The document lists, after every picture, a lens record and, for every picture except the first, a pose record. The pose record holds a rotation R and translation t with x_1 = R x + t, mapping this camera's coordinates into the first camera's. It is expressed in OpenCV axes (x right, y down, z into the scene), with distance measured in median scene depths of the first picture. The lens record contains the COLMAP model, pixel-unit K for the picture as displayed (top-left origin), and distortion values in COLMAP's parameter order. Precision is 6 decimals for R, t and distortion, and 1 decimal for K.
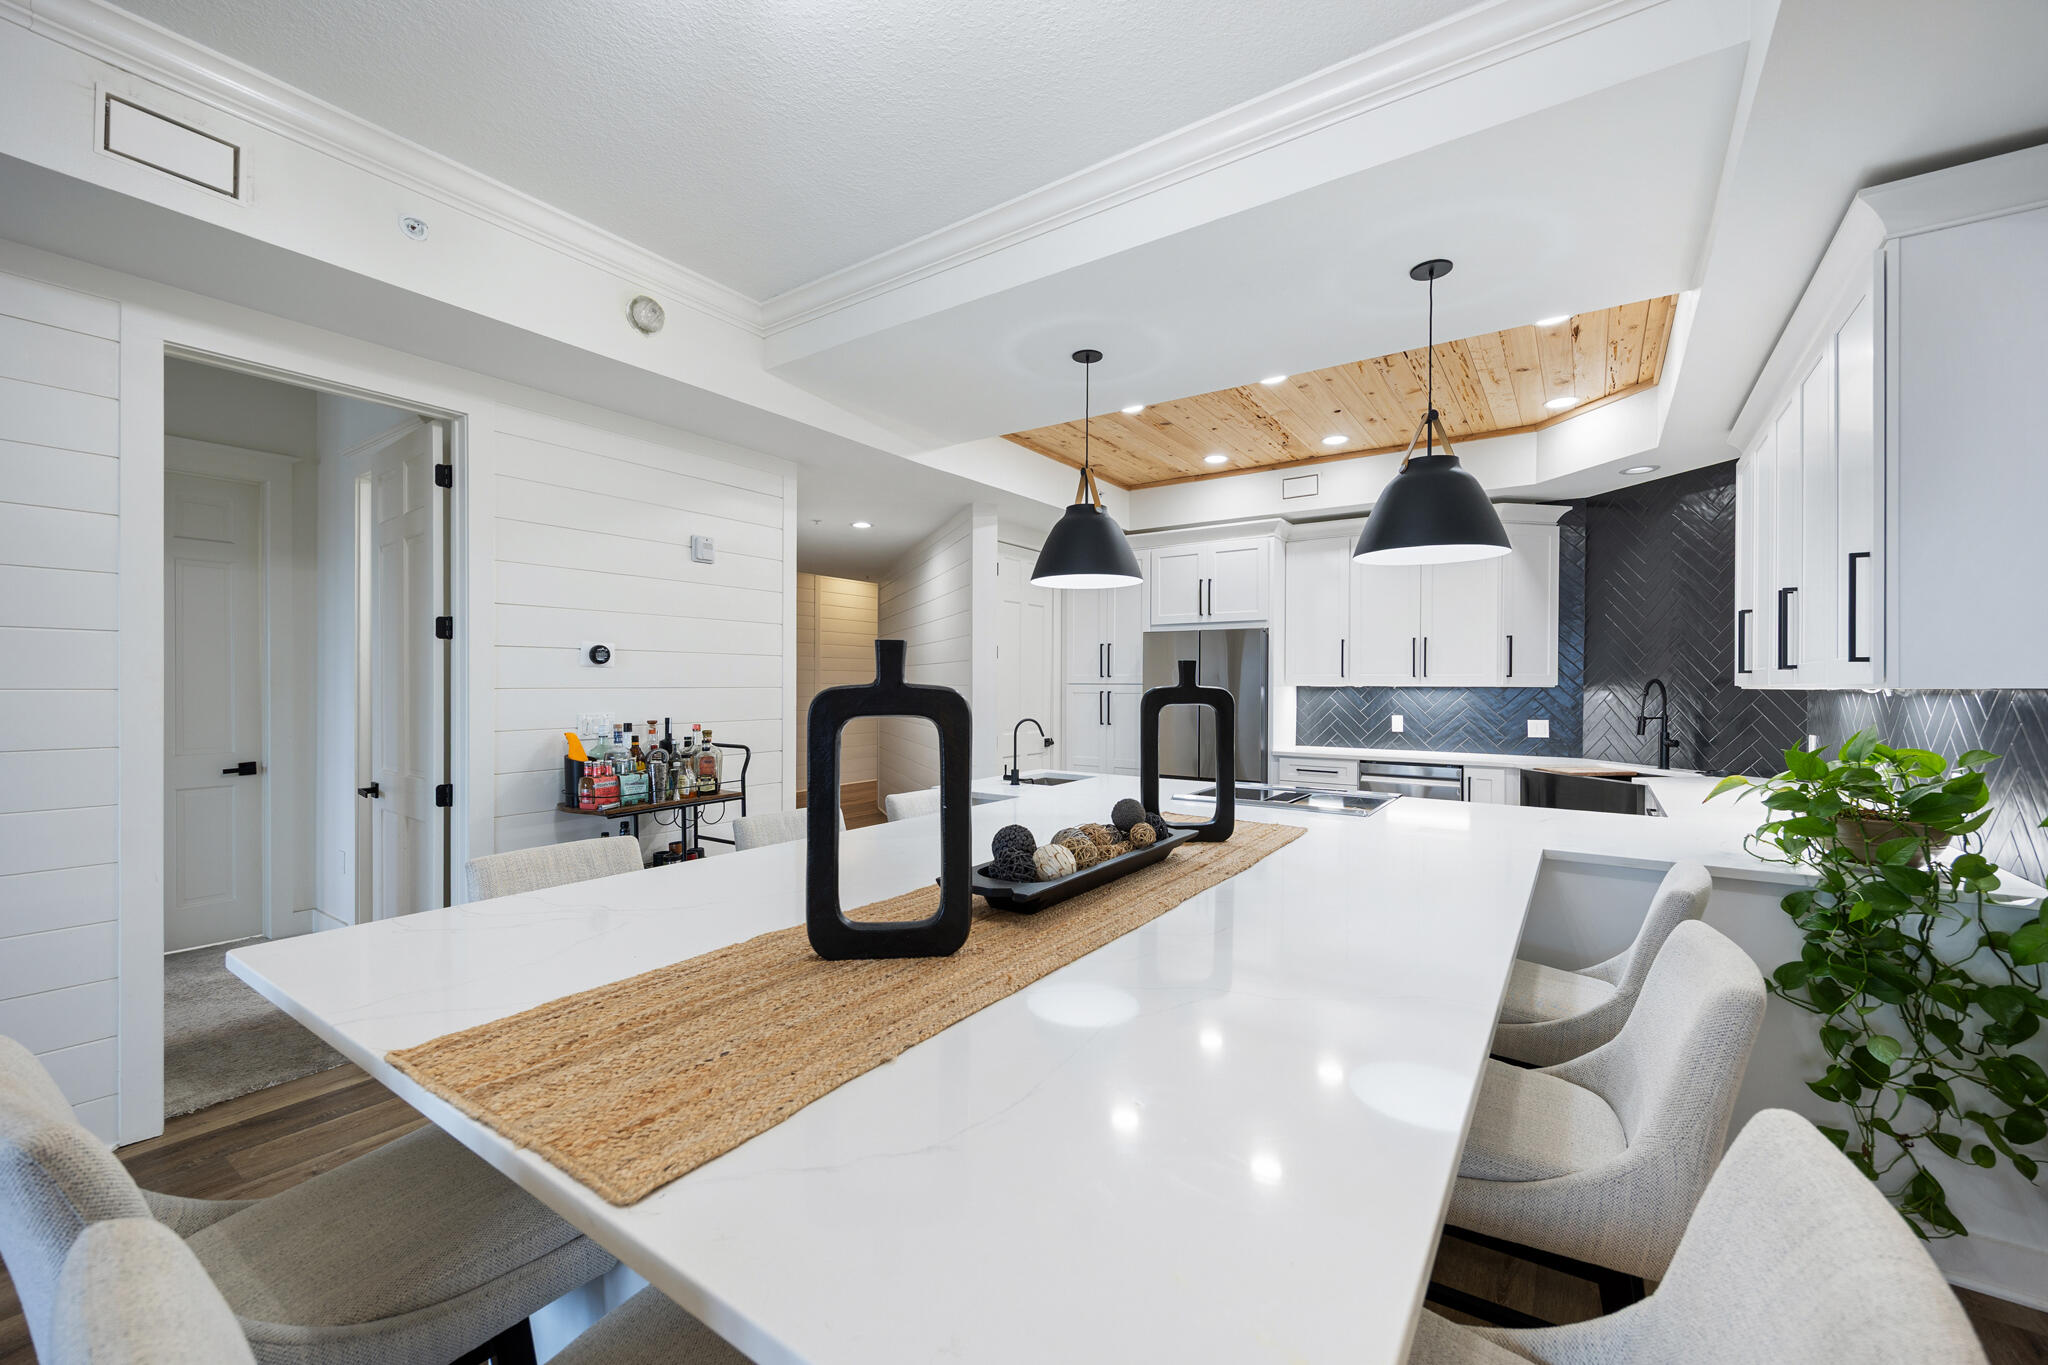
lens RADIAL K [[813.5, 0, 1022.6], [0, 813.5, 682.9], [0, 0, 1]] dist [-0.000075, -0.000049]
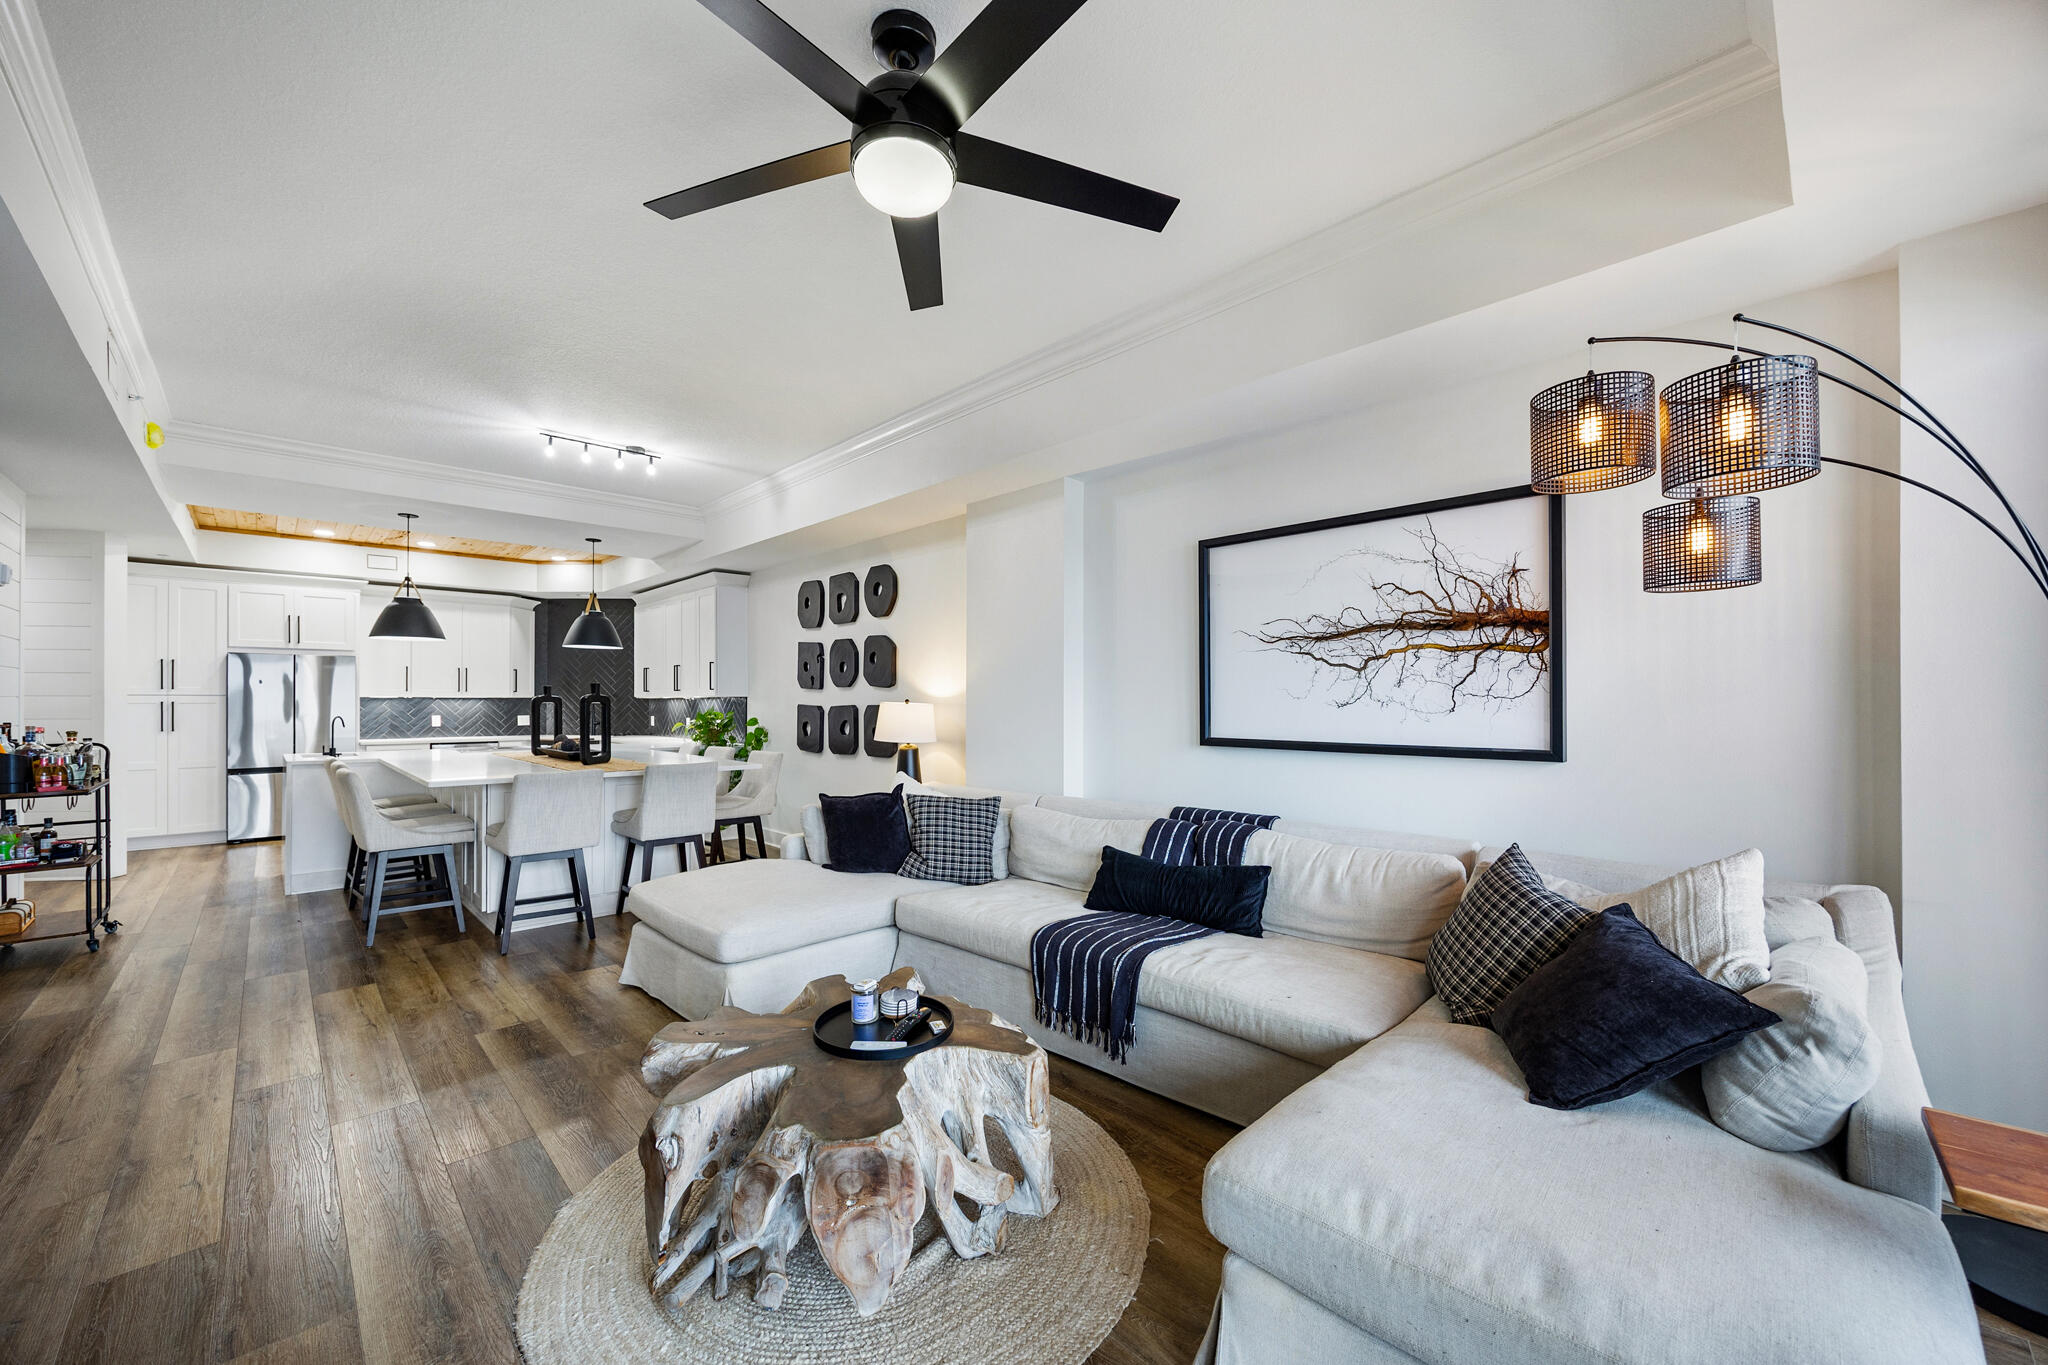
lens RADIAL K [[785.7, 0, 1013.8], [0, 785.7, 700.1], [0, 0, 1]] dist [-0.002252, -0.000058]
pose [[0.205559, -0.002266, 0.978642, -0.858085], [-0.001167, 0.999996, 0.002560, 0.004806], [-0.978644, -0.001668, 0.205555, -0.435546]]
